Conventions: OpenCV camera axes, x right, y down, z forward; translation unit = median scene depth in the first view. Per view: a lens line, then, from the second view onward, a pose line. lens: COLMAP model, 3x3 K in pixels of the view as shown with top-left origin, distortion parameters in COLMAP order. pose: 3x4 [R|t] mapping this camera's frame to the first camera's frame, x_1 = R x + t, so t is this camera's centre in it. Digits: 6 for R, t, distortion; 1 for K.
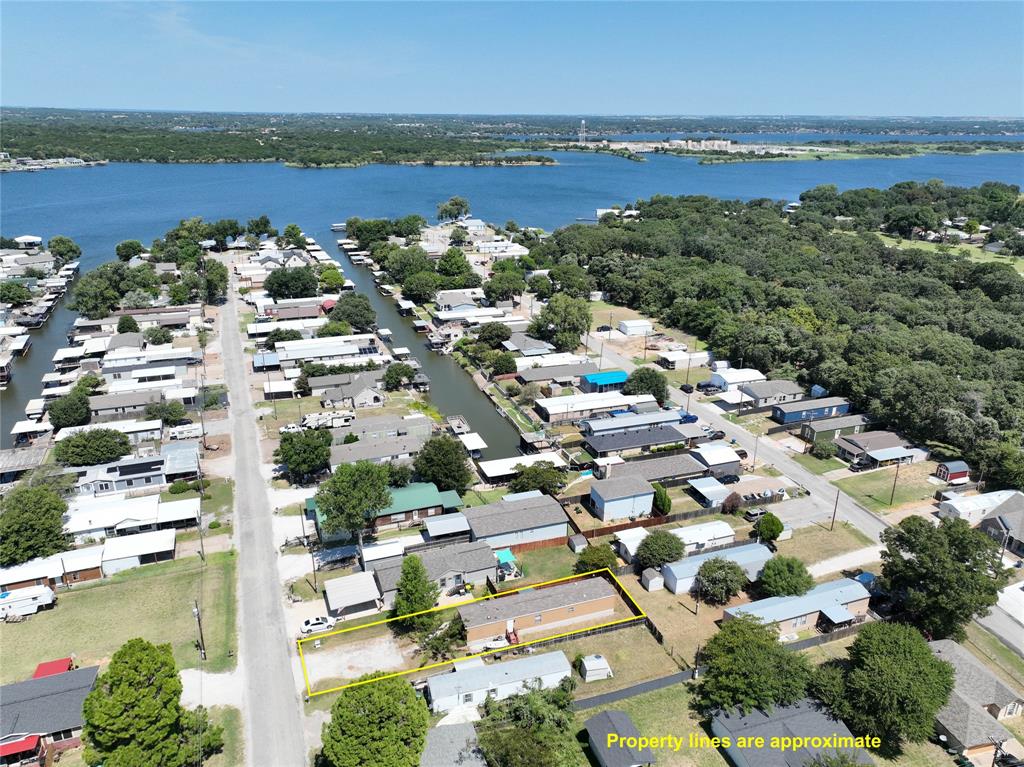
lens RADIAL K [[714.0, 0, 512.0], [0, 714.0, 383.5], [0, 0, 1]] dist [0.005734, 0.006749]
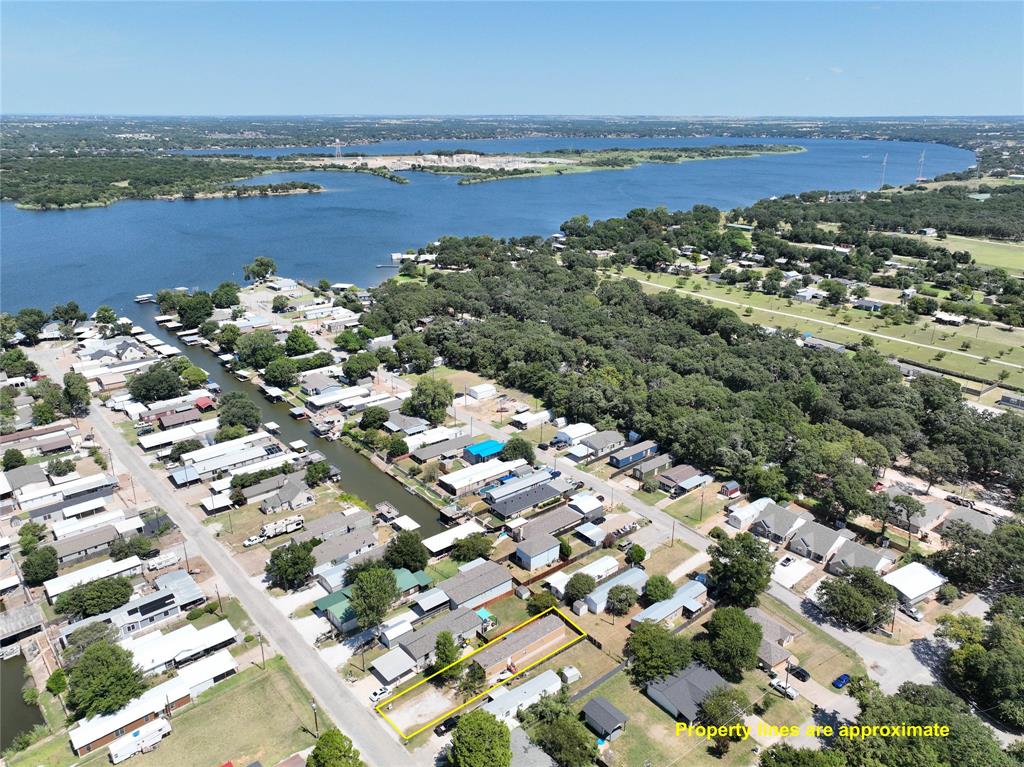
lens RADIAL K [[714.0, 0, 512.0], [0, 714.0, 383.5], [0, 0, 1]] dist [0.005734, 0.006749]
pose [[0.942687, -0.124674, 0.309511, -0.213625], [0.124614, 0.992003, 0.020048, -0.150144], [-0.309536, 0.019671, 0.950684, -0.248578]]
